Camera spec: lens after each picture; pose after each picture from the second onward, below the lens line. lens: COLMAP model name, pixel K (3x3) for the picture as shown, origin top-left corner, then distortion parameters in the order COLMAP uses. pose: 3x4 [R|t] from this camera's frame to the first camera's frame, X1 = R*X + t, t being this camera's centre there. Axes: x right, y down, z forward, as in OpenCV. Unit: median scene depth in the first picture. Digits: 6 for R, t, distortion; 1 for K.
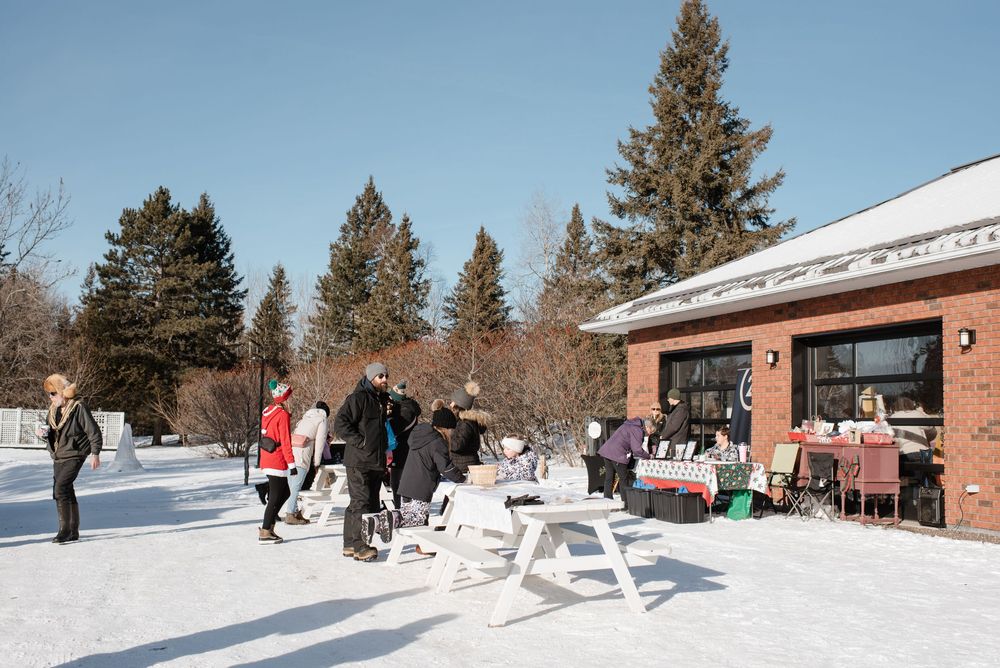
lens RADIAL K [[1037.6, 0, 500.0], [0, 1037.6, 334.0], [0, 0, 1]] dist [-0.071503, 0.041188]
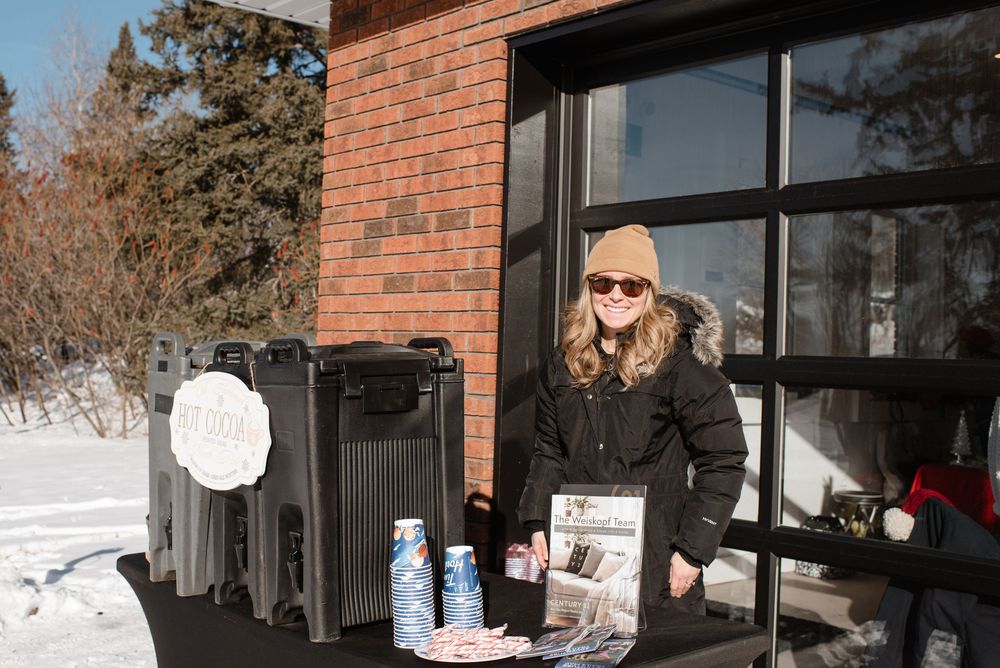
lens RADIAL K [[1037.6, 0, 500.0], [0, 1037.6, 334.0], [0, 0, 1]] dist [-0.071503, 0.041188]
pose [[0.910487, 0.009925, 0.413419, 0.061903], [-0.044565, 0.996245, 0.074230, 0.060547], [-0.411130, -0.086009, 0.907510, 0.775537]]
